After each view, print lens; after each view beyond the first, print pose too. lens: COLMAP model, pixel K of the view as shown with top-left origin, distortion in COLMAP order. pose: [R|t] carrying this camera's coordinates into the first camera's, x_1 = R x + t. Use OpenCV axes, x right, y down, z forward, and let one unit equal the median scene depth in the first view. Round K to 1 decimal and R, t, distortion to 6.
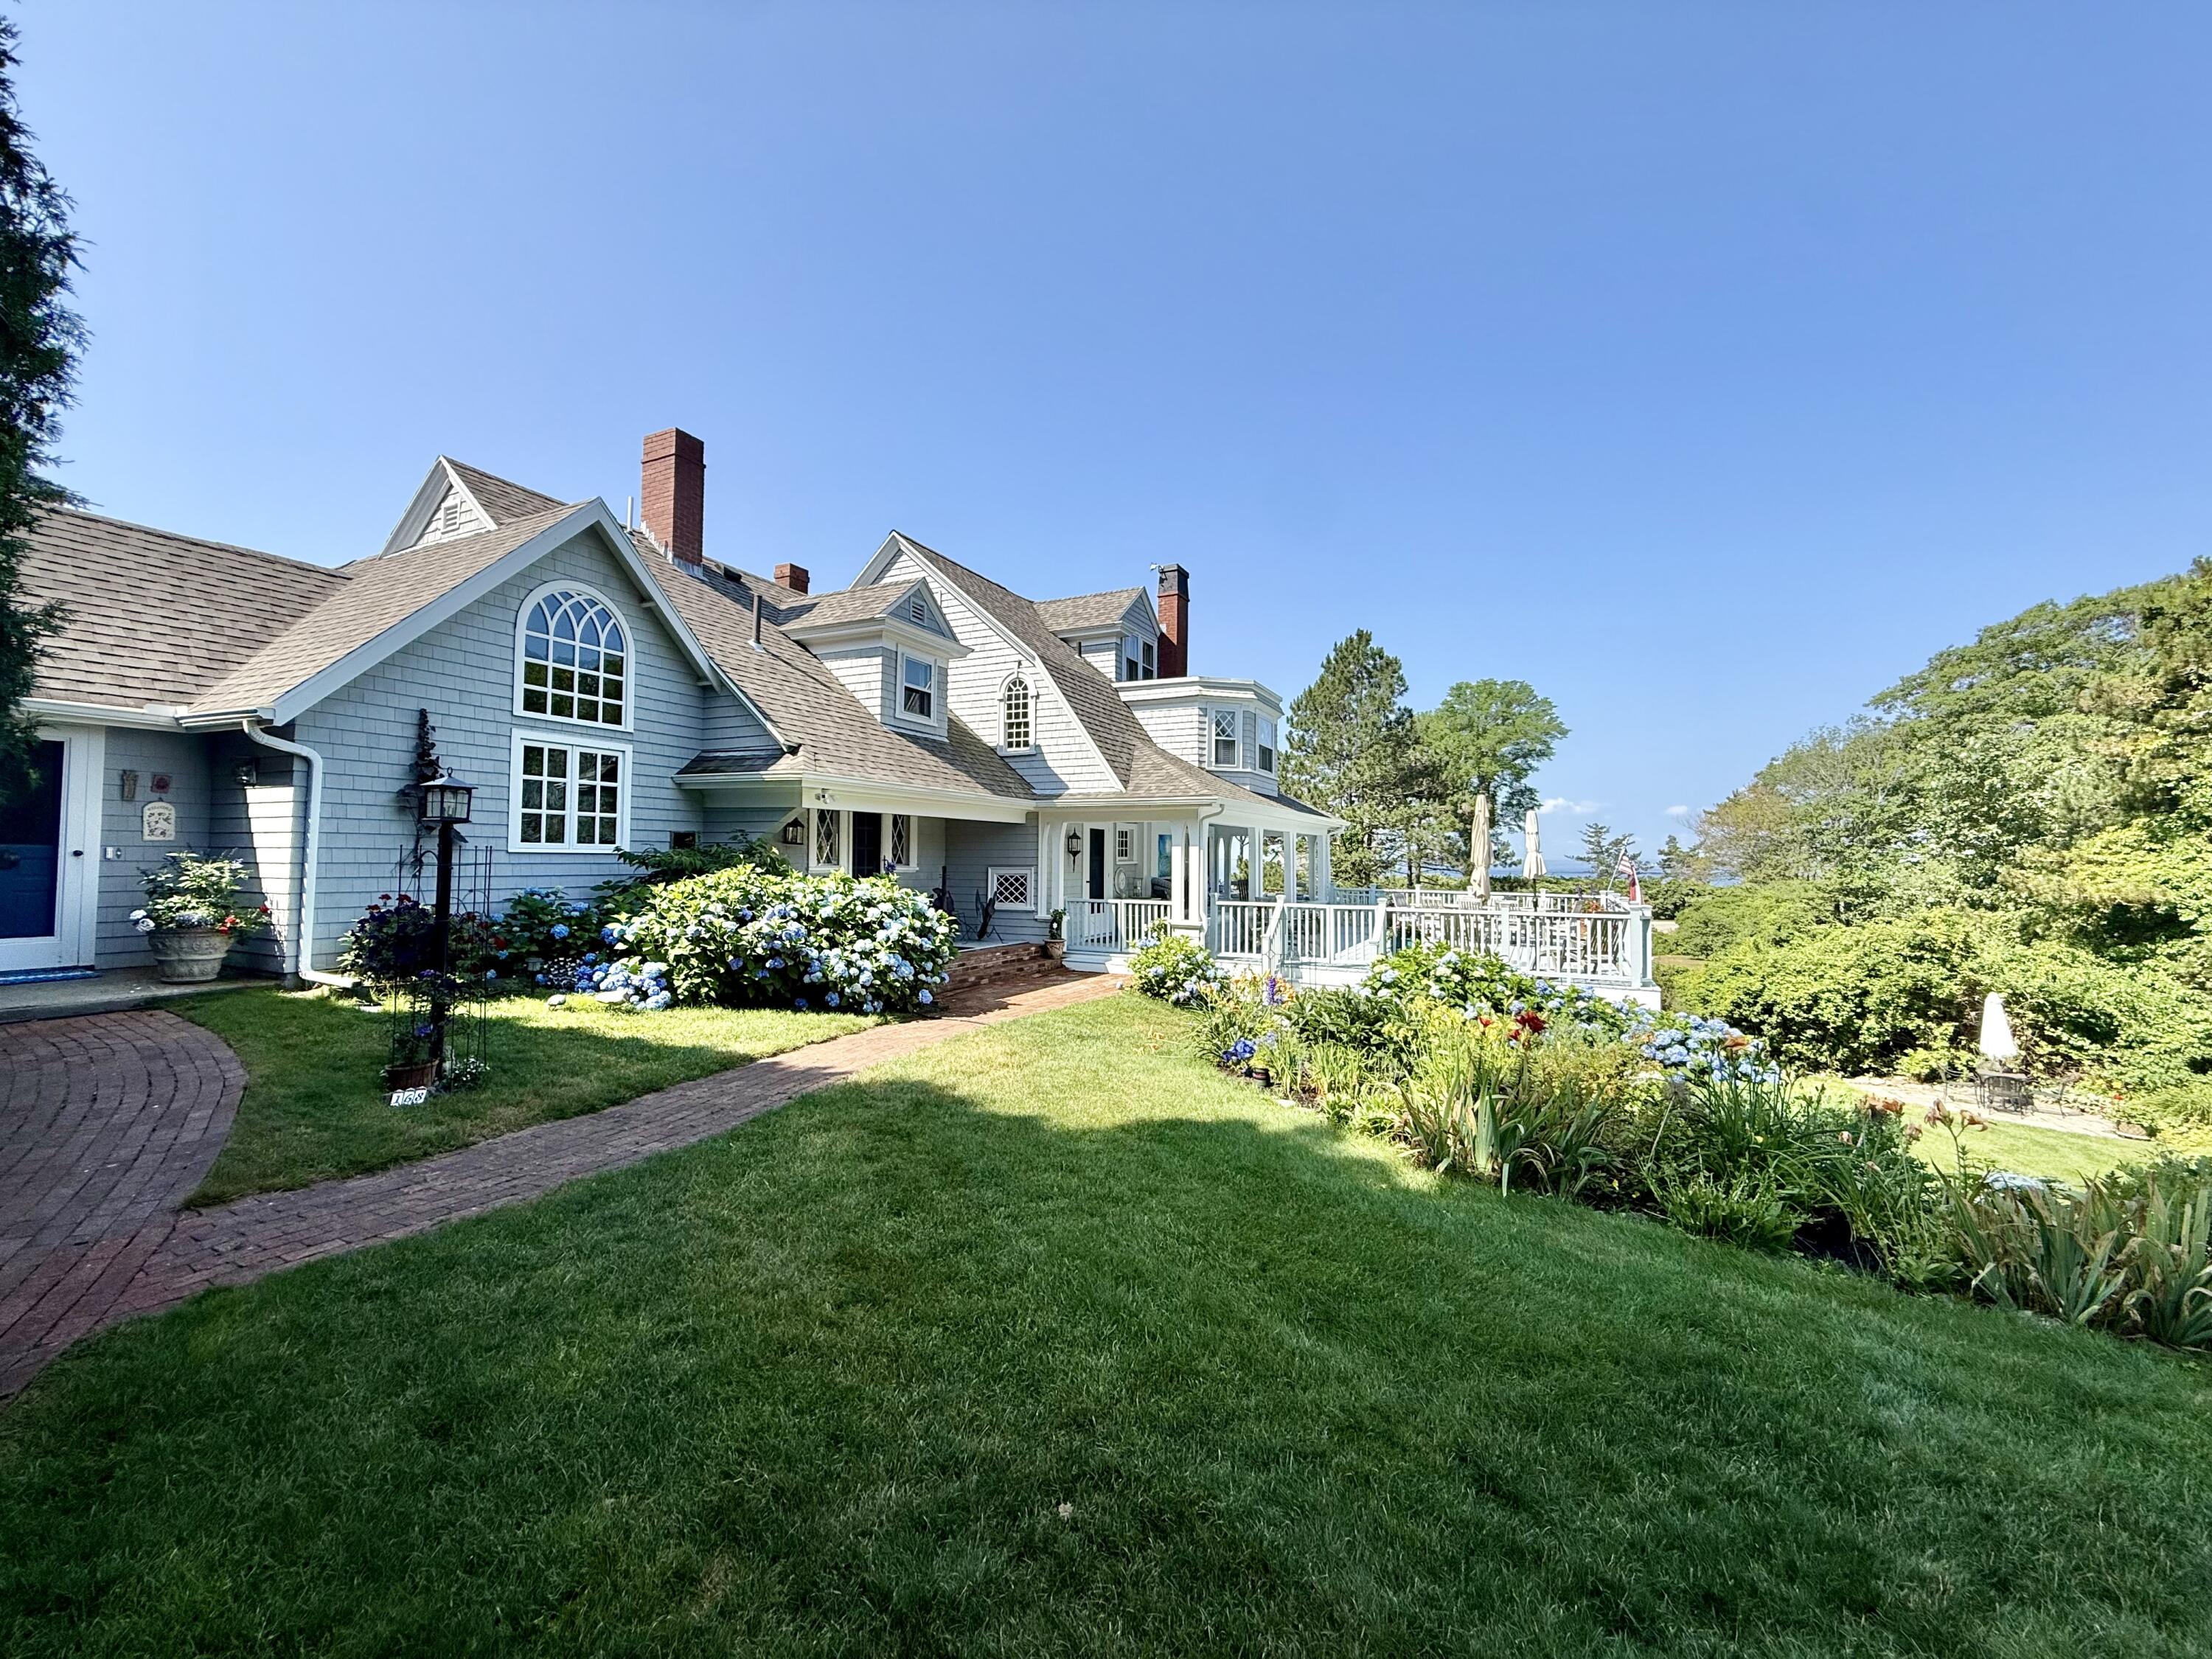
lens RADIAL K [[891.0, 0, 1093.5], [0, 891.0, 831.5], [0, 0, 1]] dist [-0.003218, 0.003777]
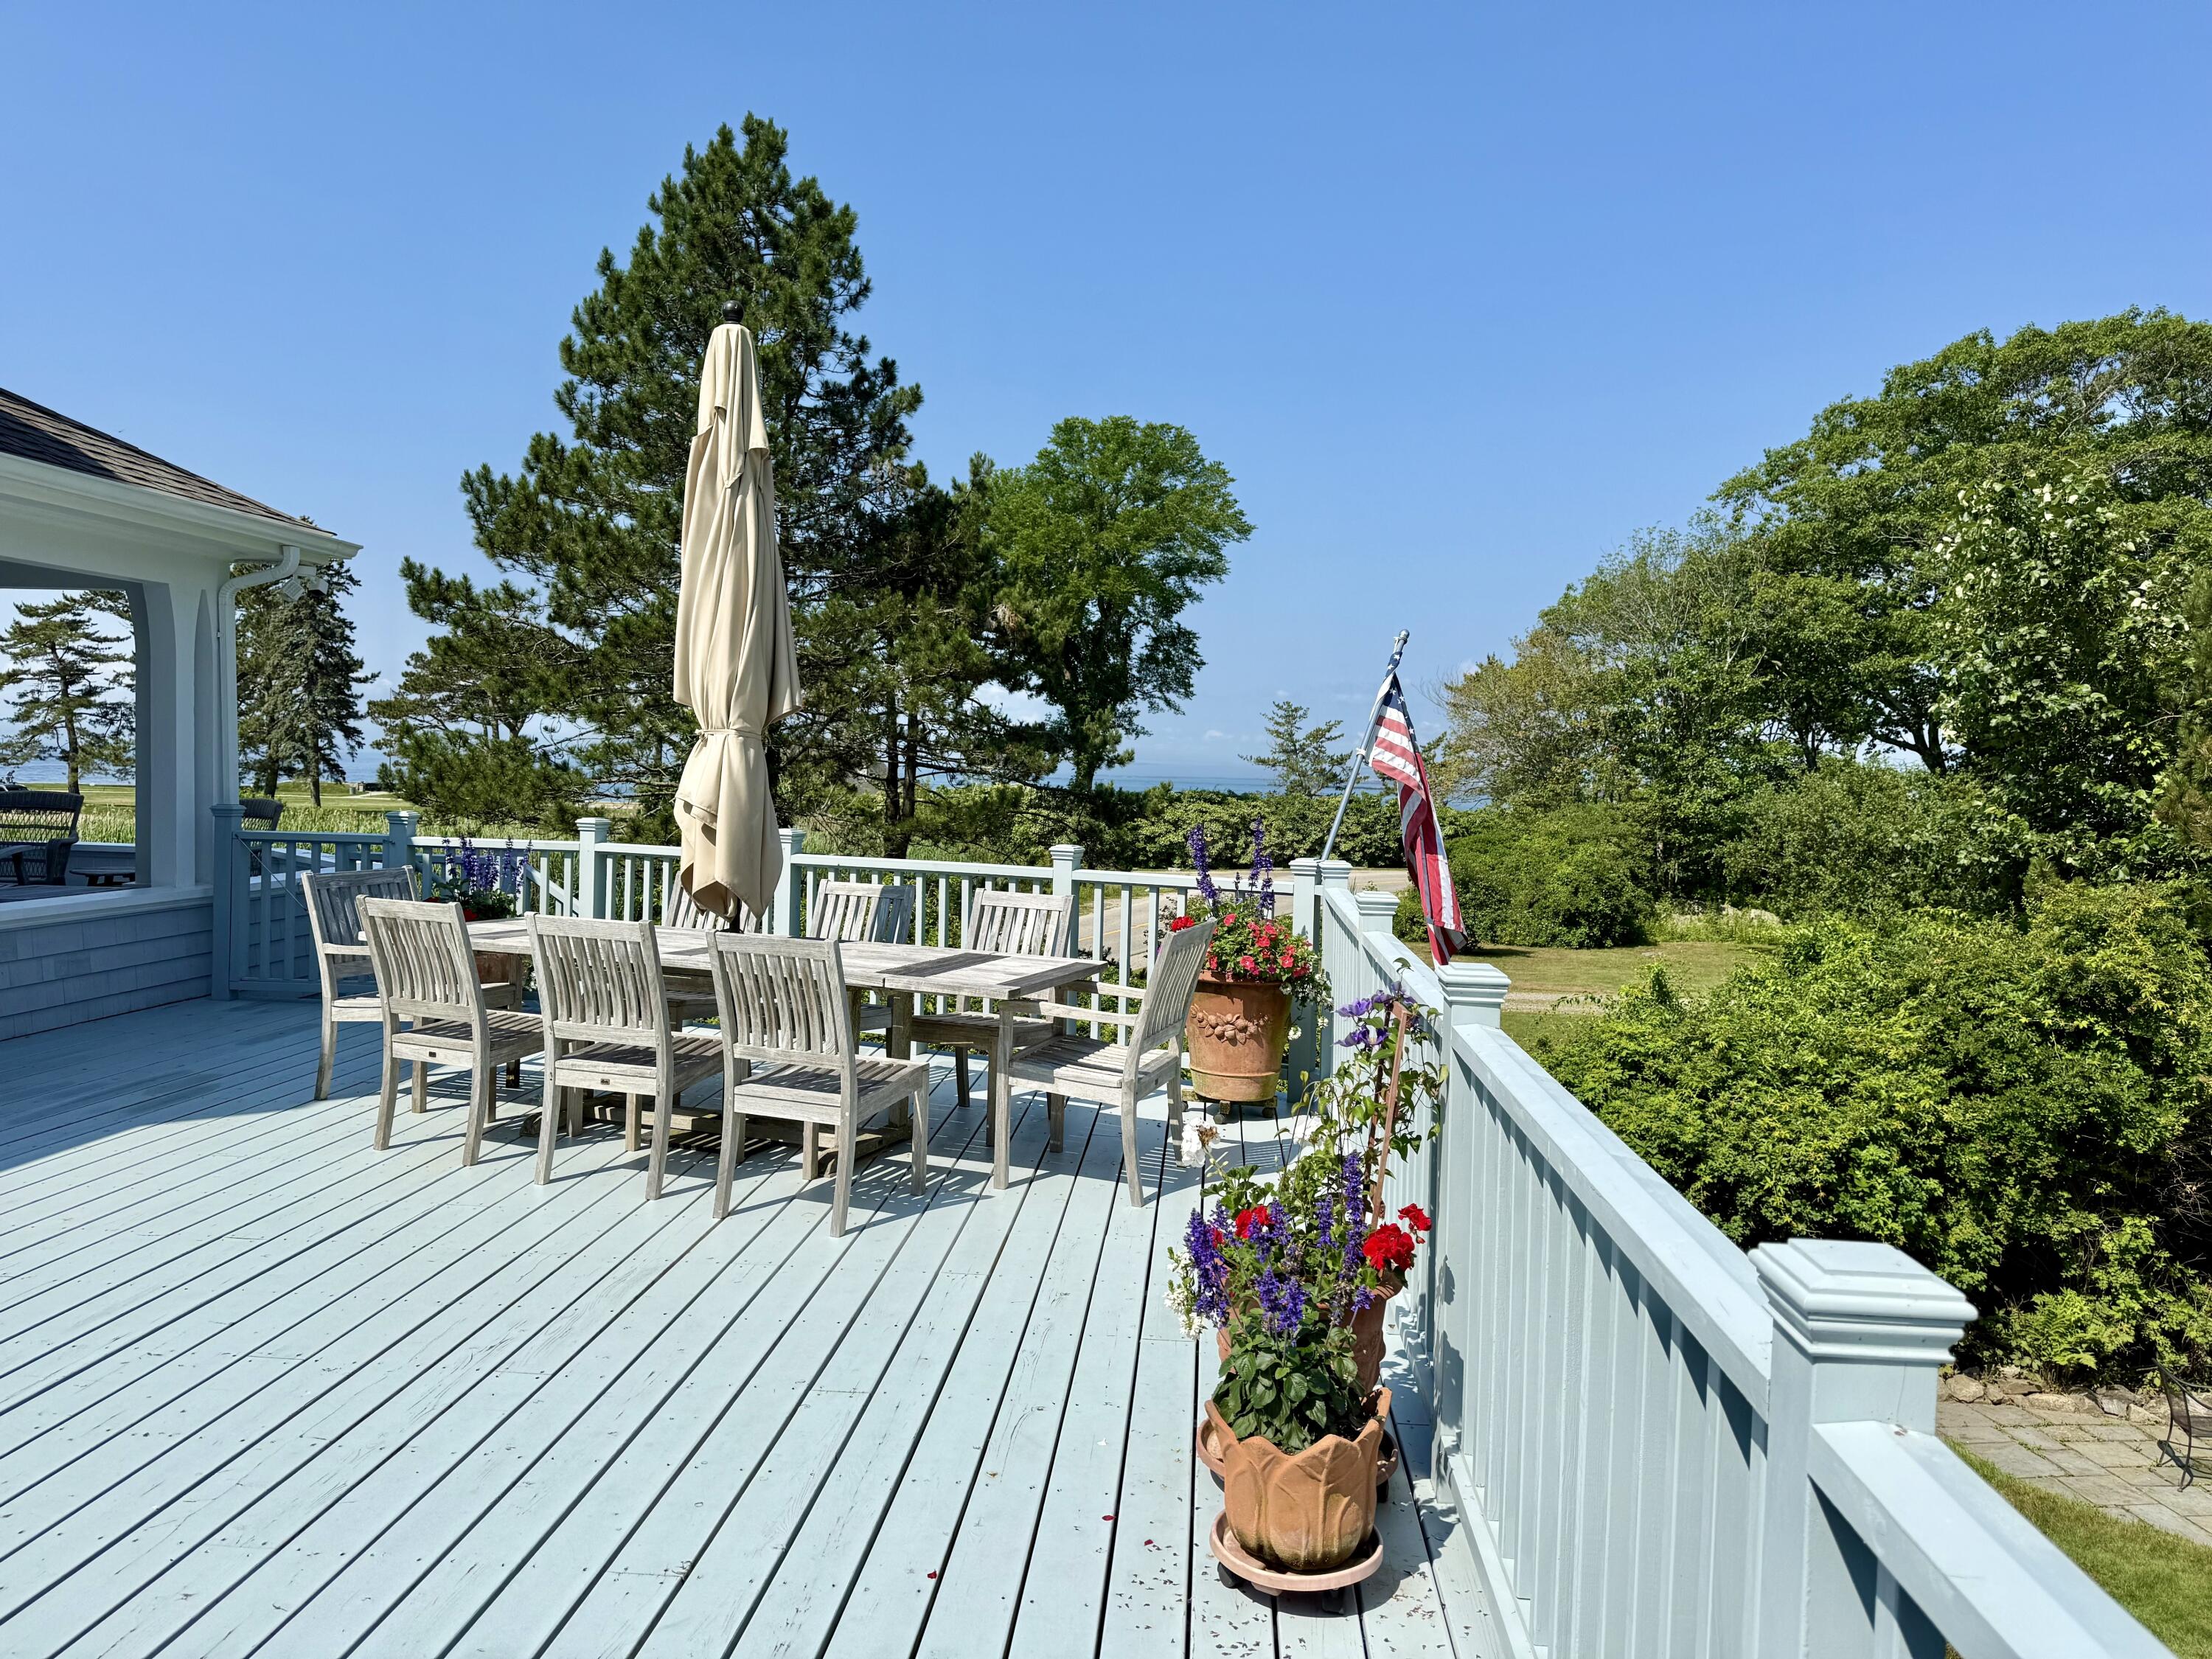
lens RADIAL K [[1544.2, 0, 1119.9], [0, 1544.2, 826.7], [0, 0, 1]] dist [0.059631, -0.078750]
pose [[0.918153, 0.004366, 0.396202, 0.420353], [-0.034900, 0.996944, 0.069890, 0.038485], [-0.394686, -0.077997, 0.915499, 0.741614]]
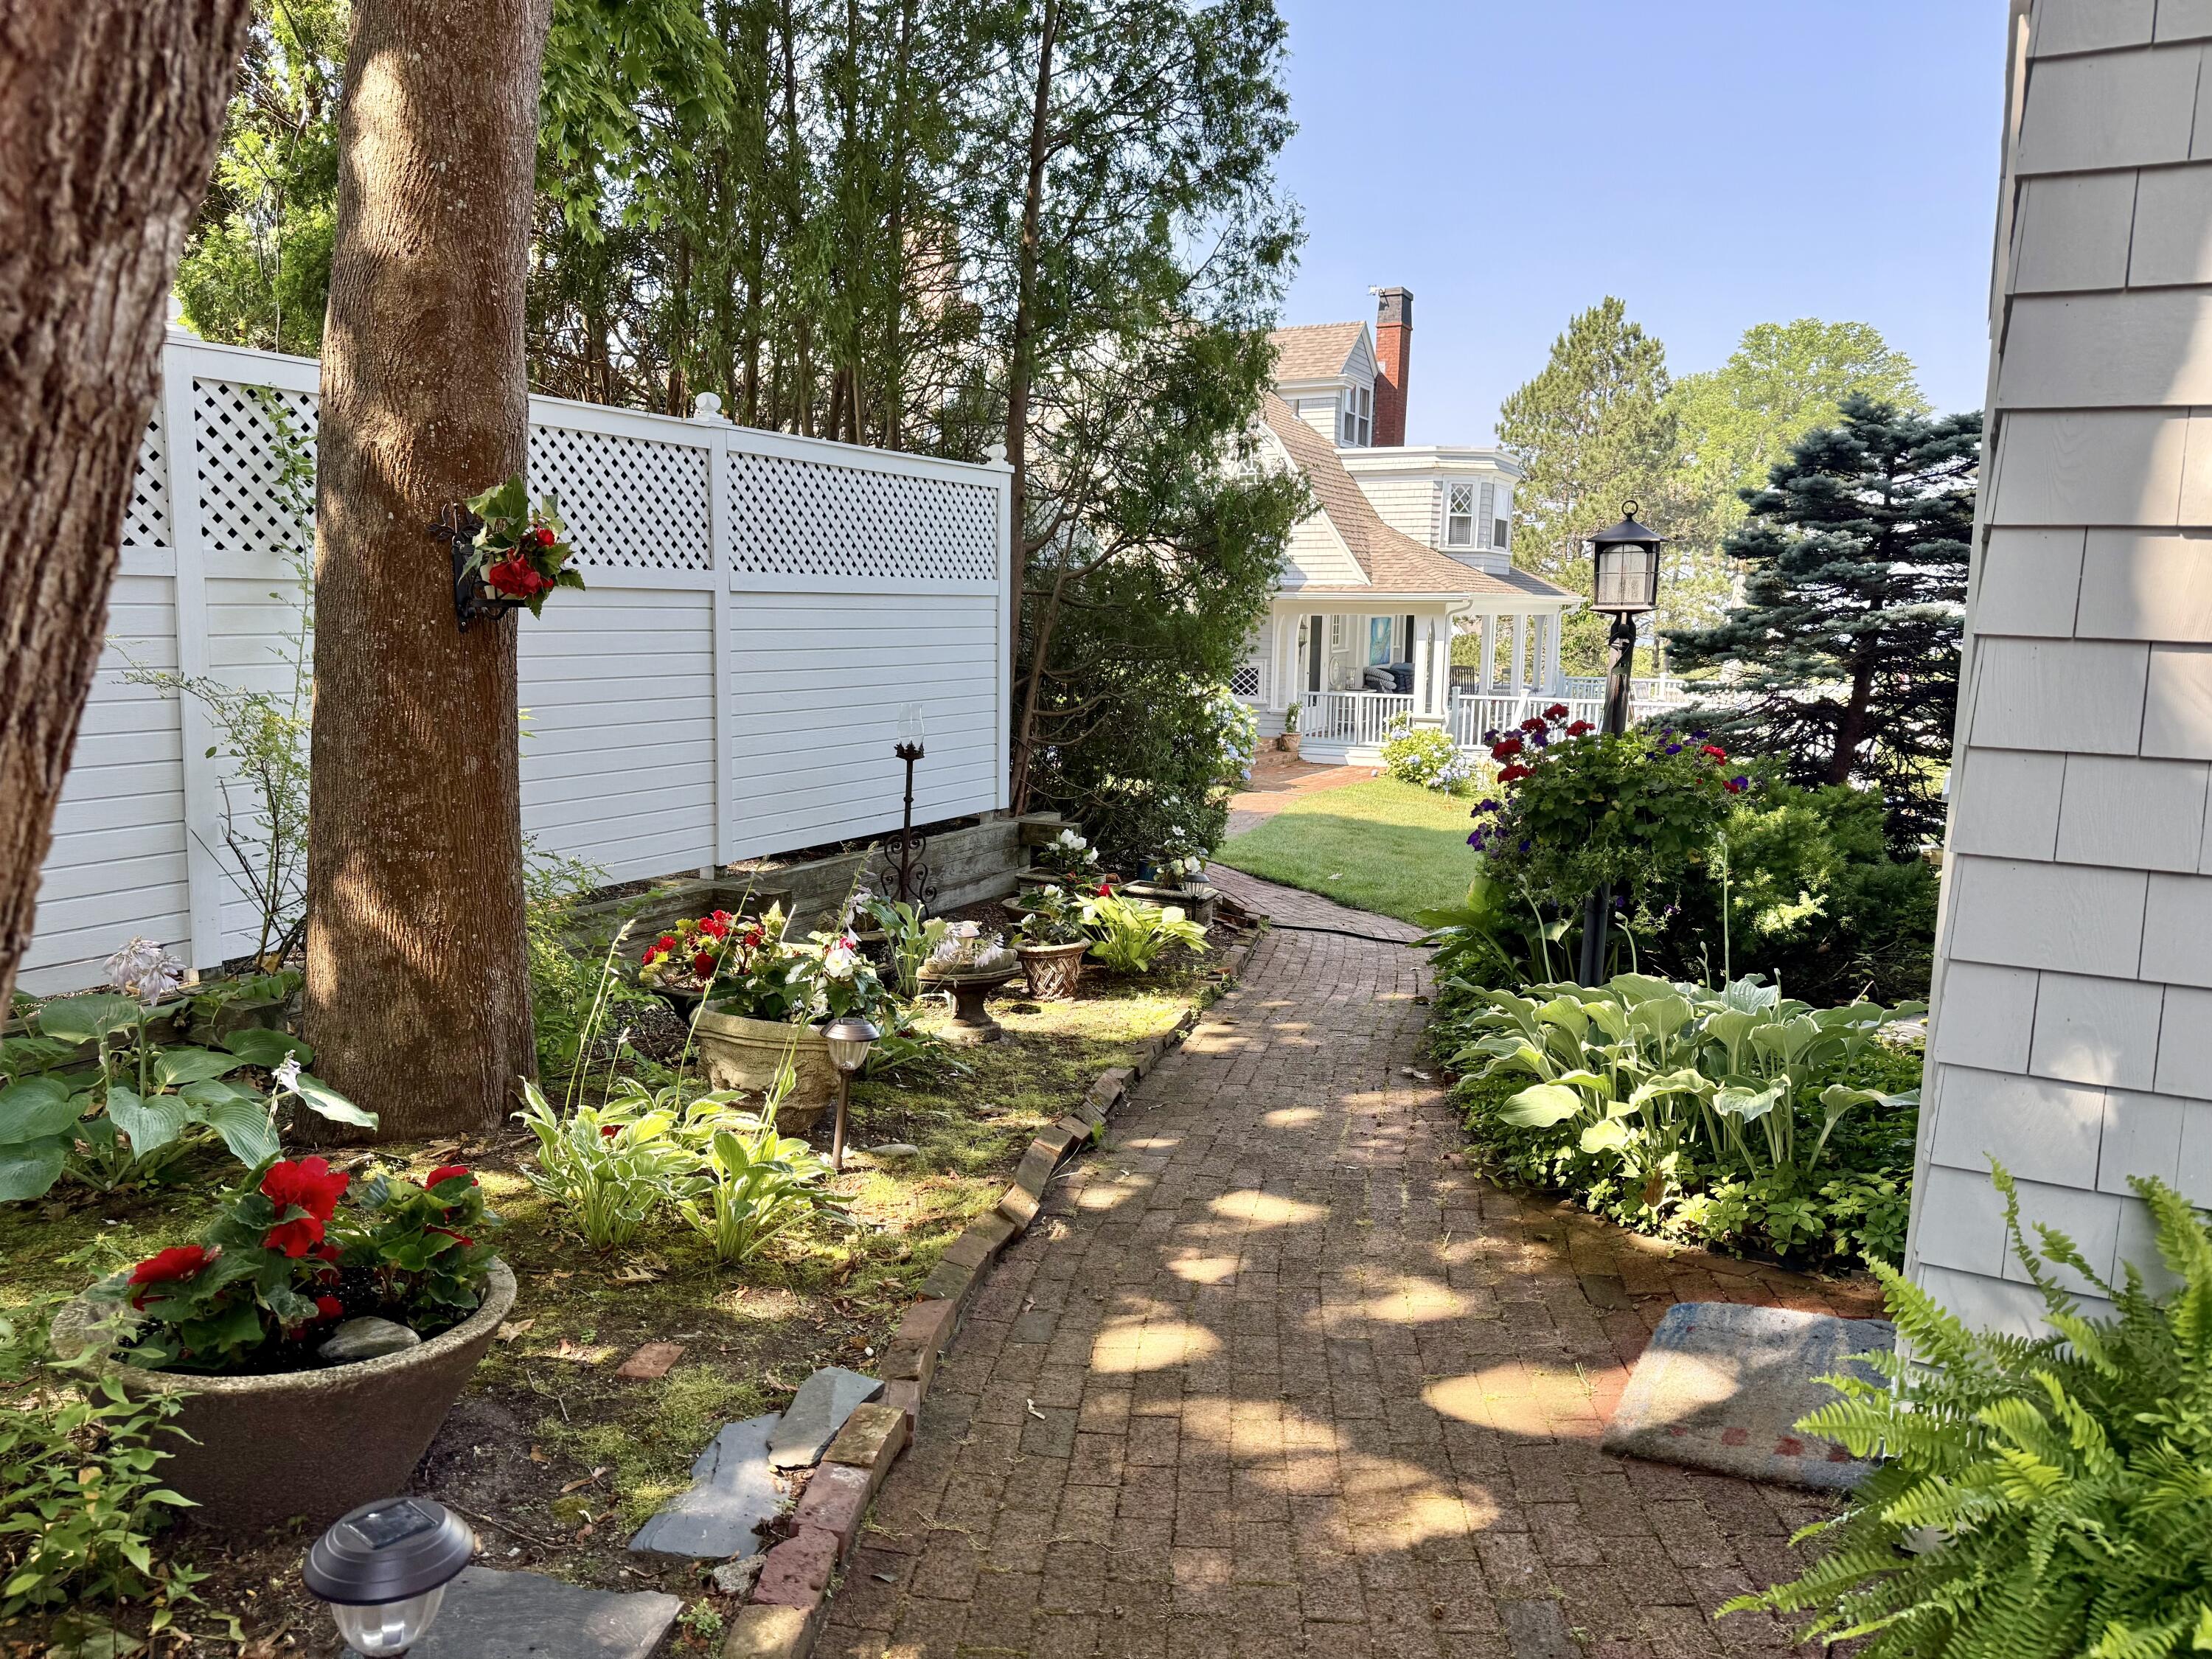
lens RADIAL K [[1550.4, 0, 1112.7], [0, 1550.4, 830.3], [0, 0, 1]] dist [0.187135, -0.288968]
pose [[0.999887, 0.004487, 0.014320, -0.241715], [-0.006885, 0.985056, 0.172099, -0.064044], [-0.013333, -0.172178, 0.984976, -0.673070]]
